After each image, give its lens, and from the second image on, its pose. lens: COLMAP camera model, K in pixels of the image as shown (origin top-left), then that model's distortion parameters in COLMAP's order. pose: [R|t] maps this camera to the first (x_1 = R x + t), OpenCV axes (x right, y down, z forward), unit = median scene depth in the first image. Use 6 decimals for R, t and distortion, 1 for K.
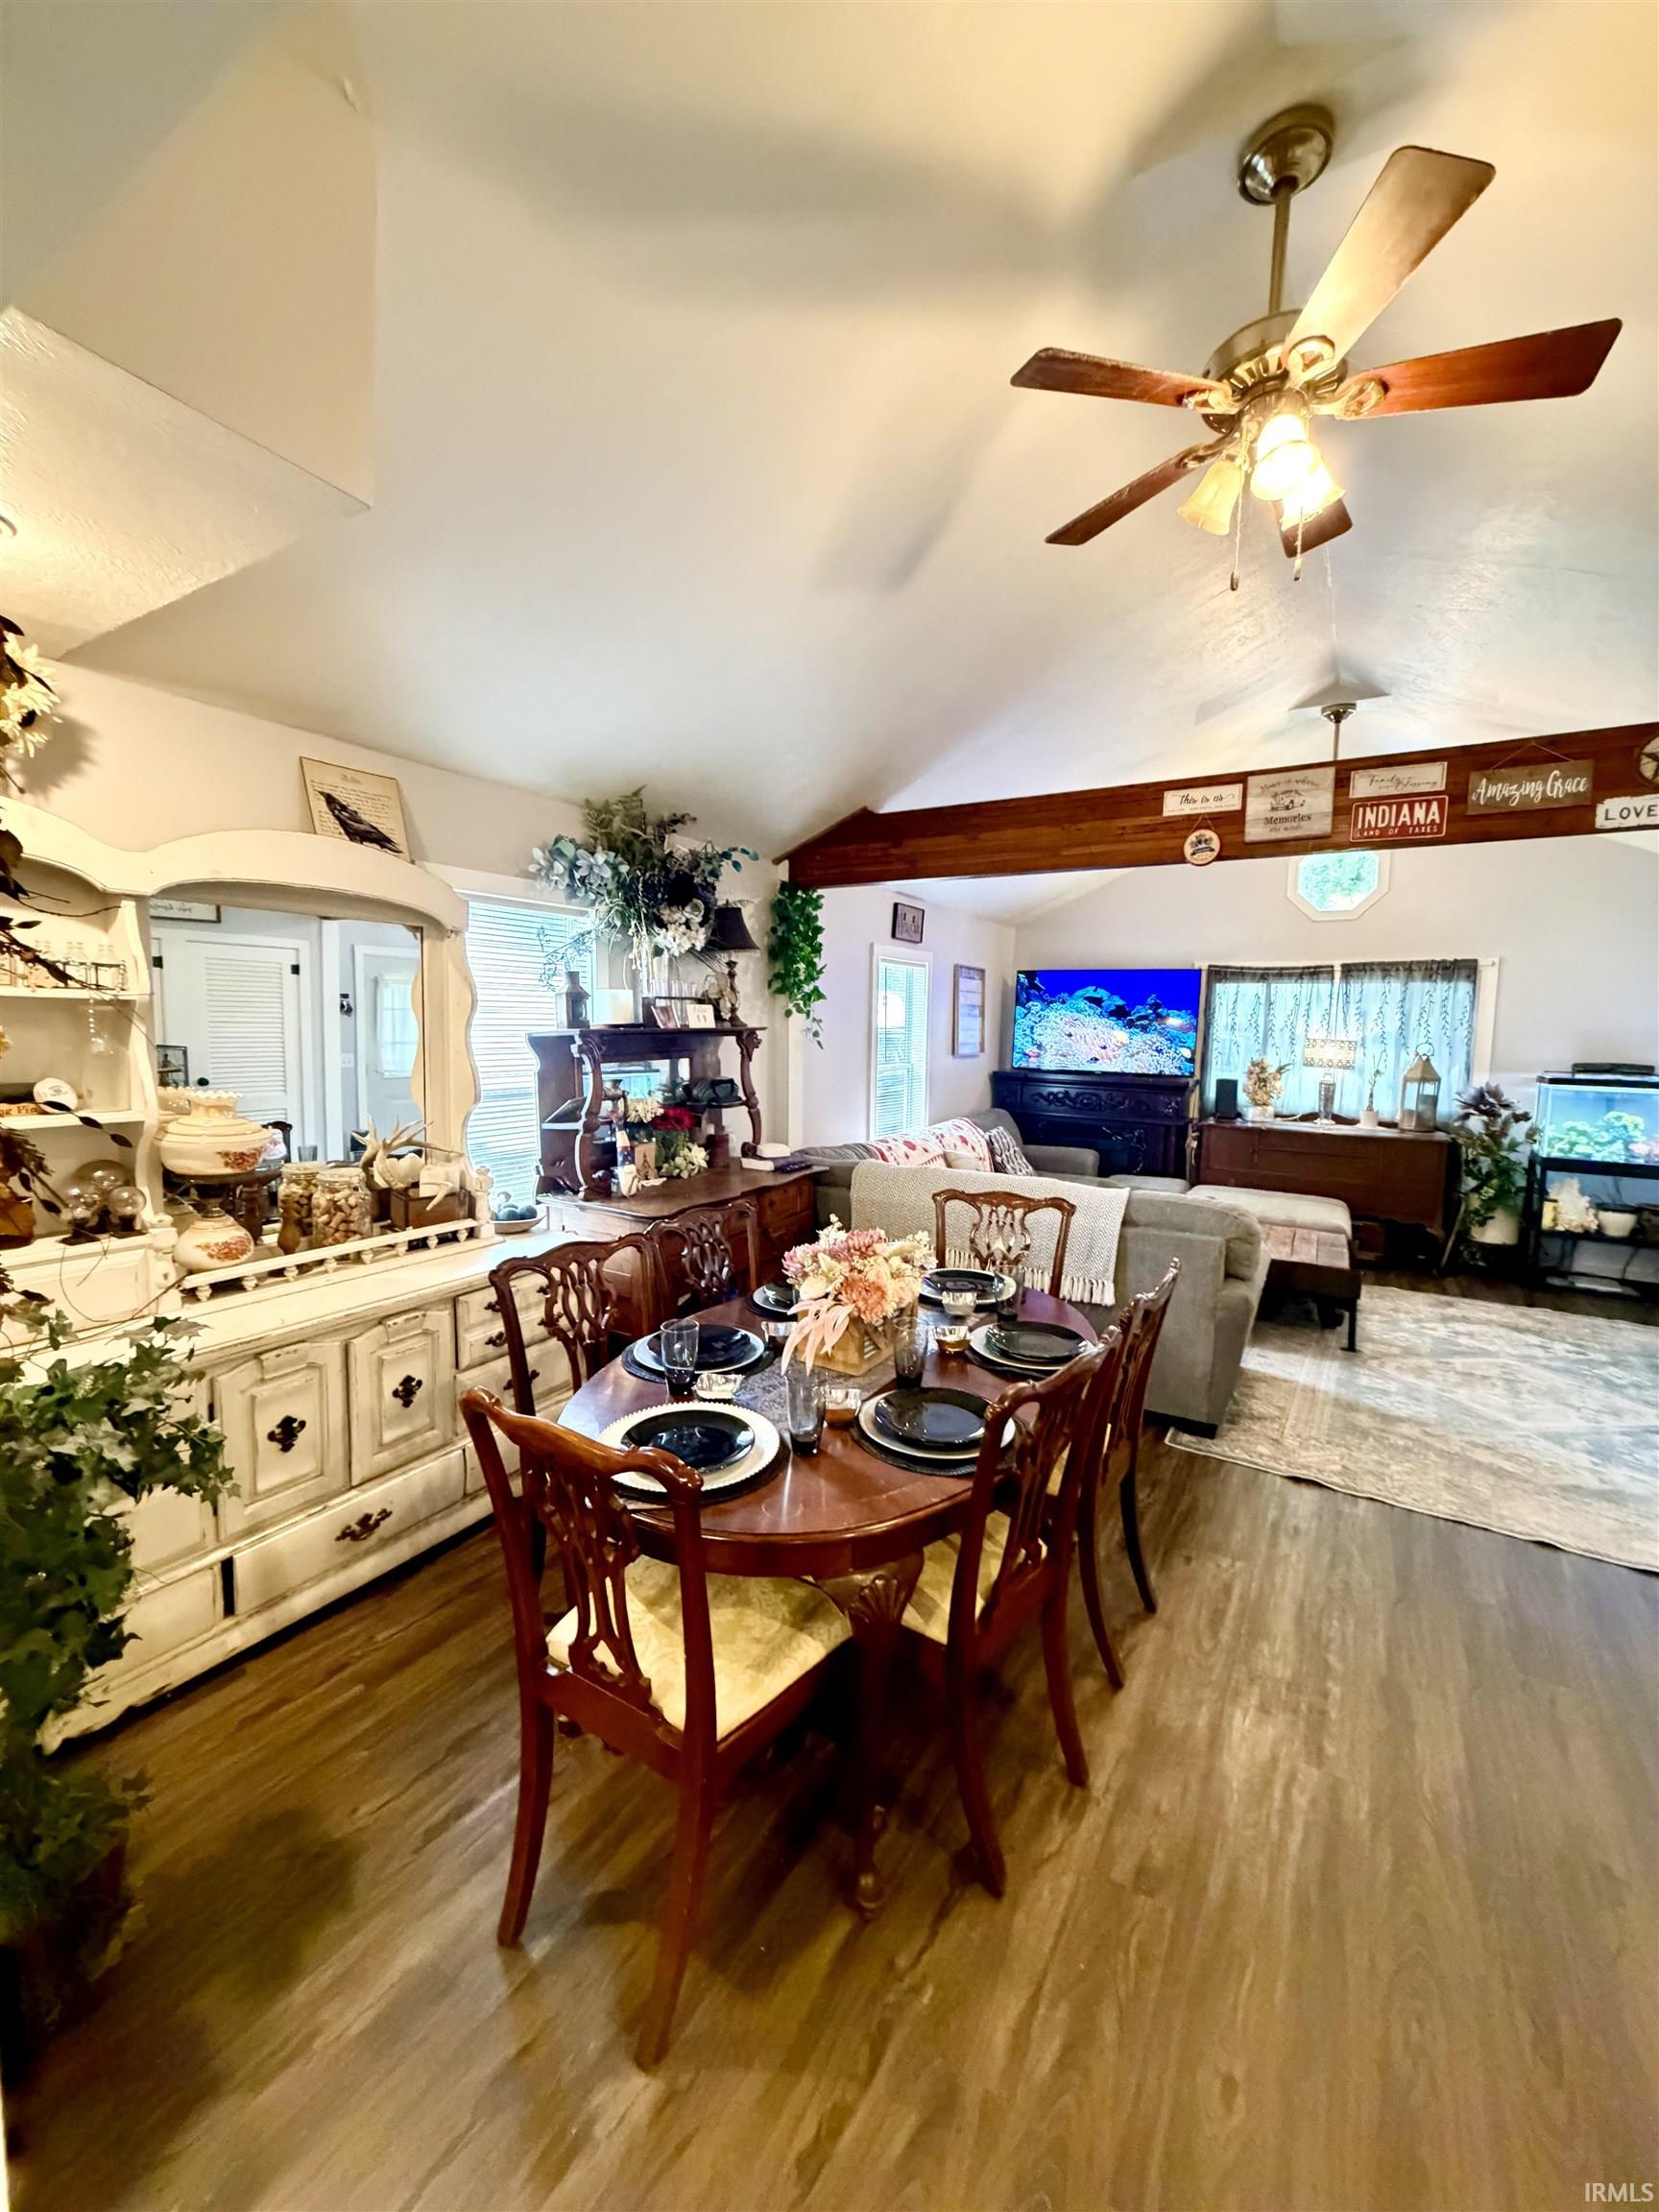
lens RADIAL K [[879.3, 0, 833.6], [0, 879.3, 1102.1], [0, 0, 1]] dist [0.000644, -0.000250]
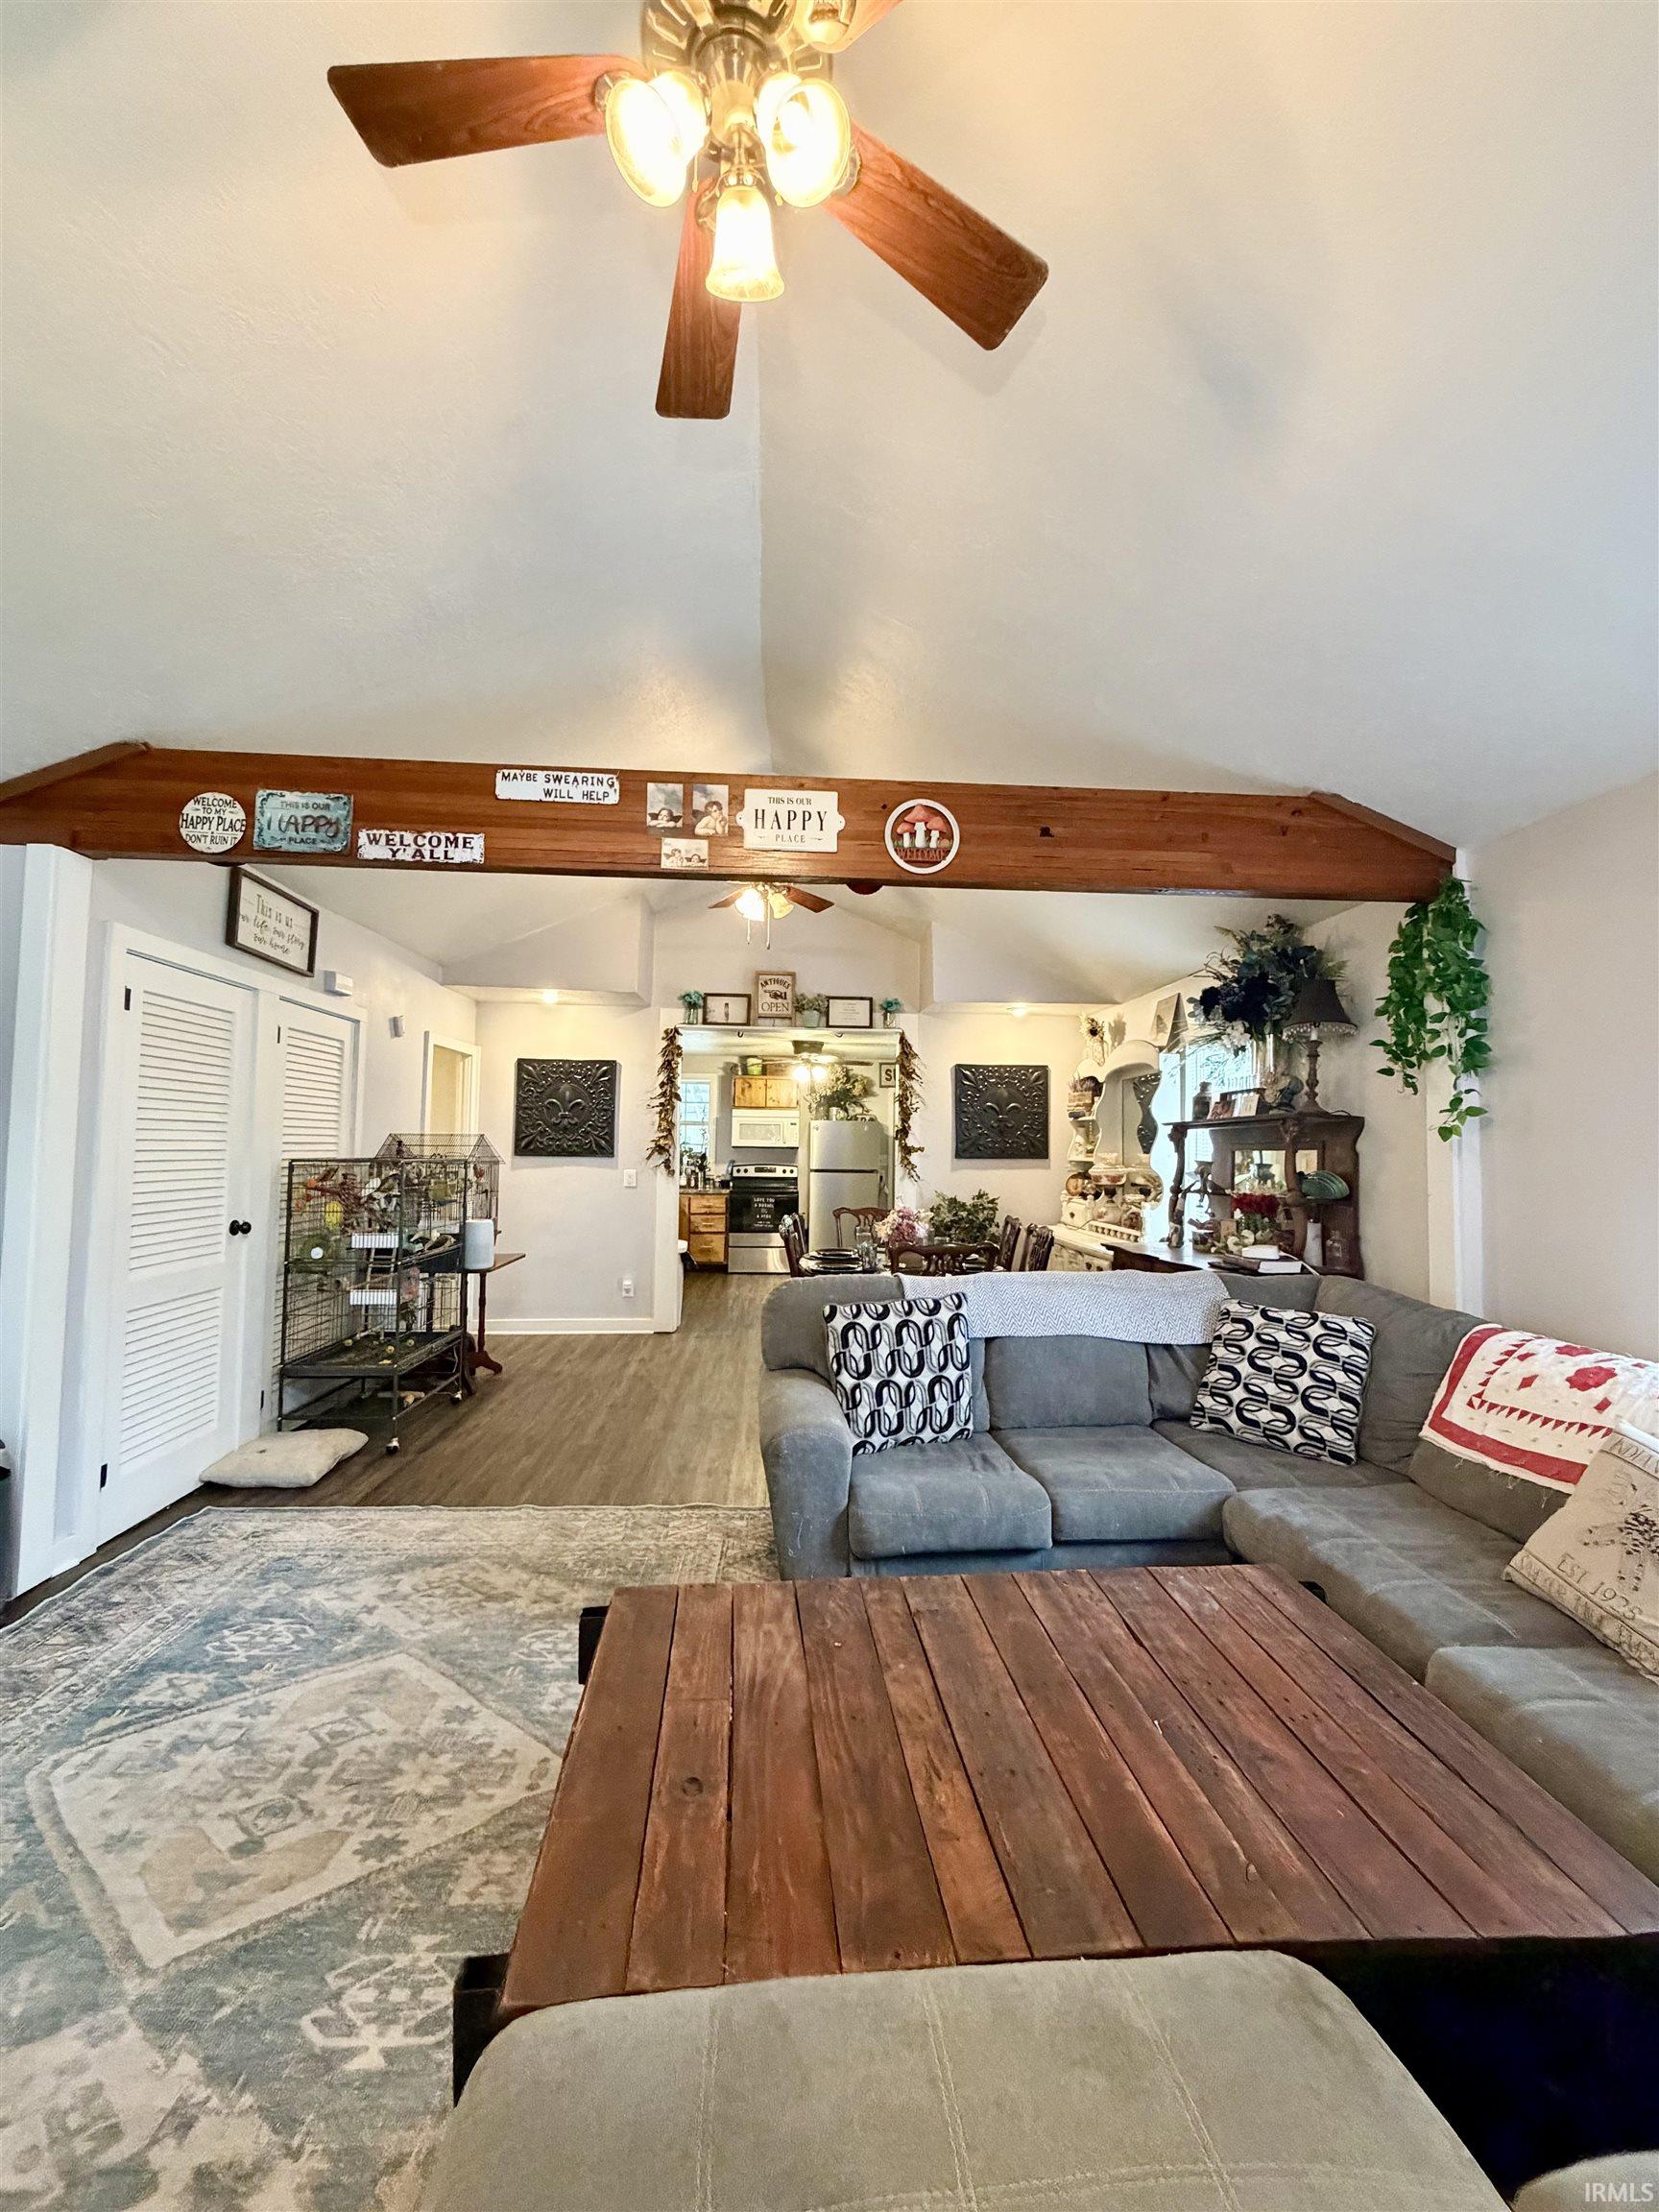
lens RADIAL K [[878.4, 0, 836.1], [0, 878.4, 1103.7], [0, 0, 1]] dist [0.000073, -0.000276]
pose [[-0.814175, -0.059465, -0.577567, 0.939188], [-0.082819, 0.996464, 0.014152, -0.083233], [0.574683, 0.059356, -0.816221, 1.731589]]
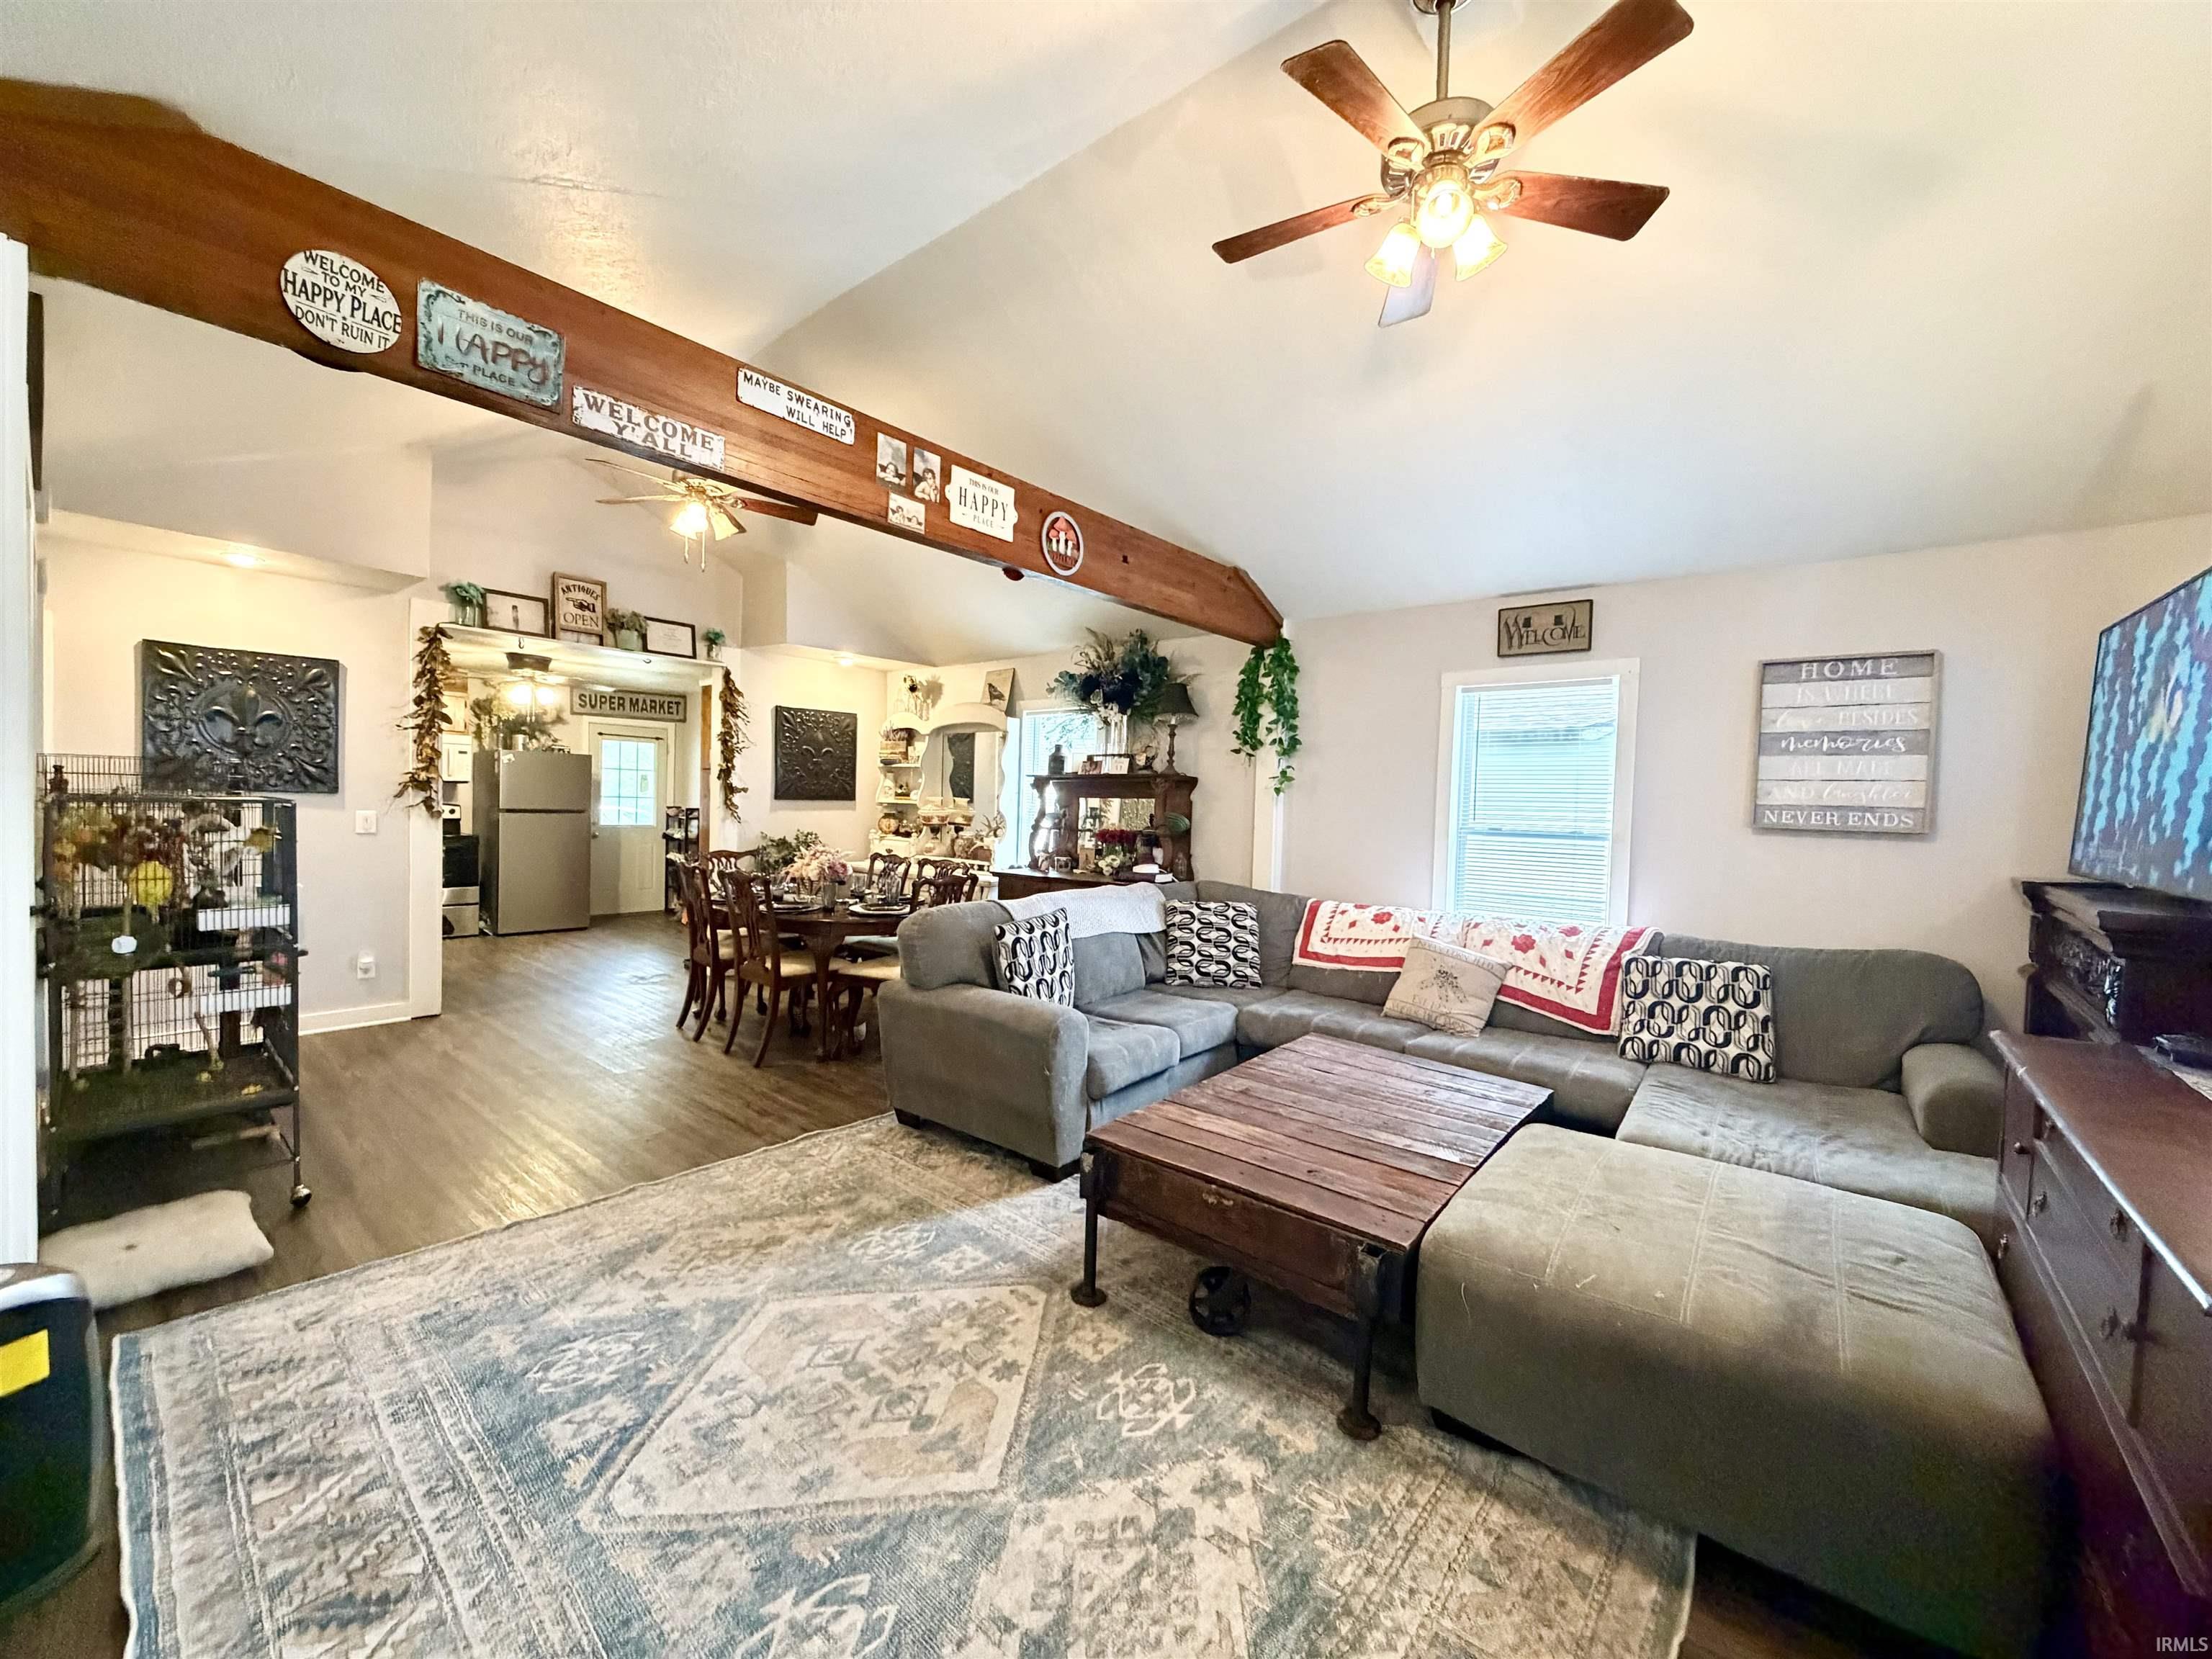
lens RADIAL K [[877.7, 0, 1102.8], [0, 877.7, 828.3], [0, 0, 1]] dist [-0.001023, 0.000195]
pose [[-0.141926, 0.005981, -0.989859, 1.419553], [-0.123756, 0.992029, 0.023739, -0.031078], [0.982111, 0.125871, -0.140055, 1.311619]]
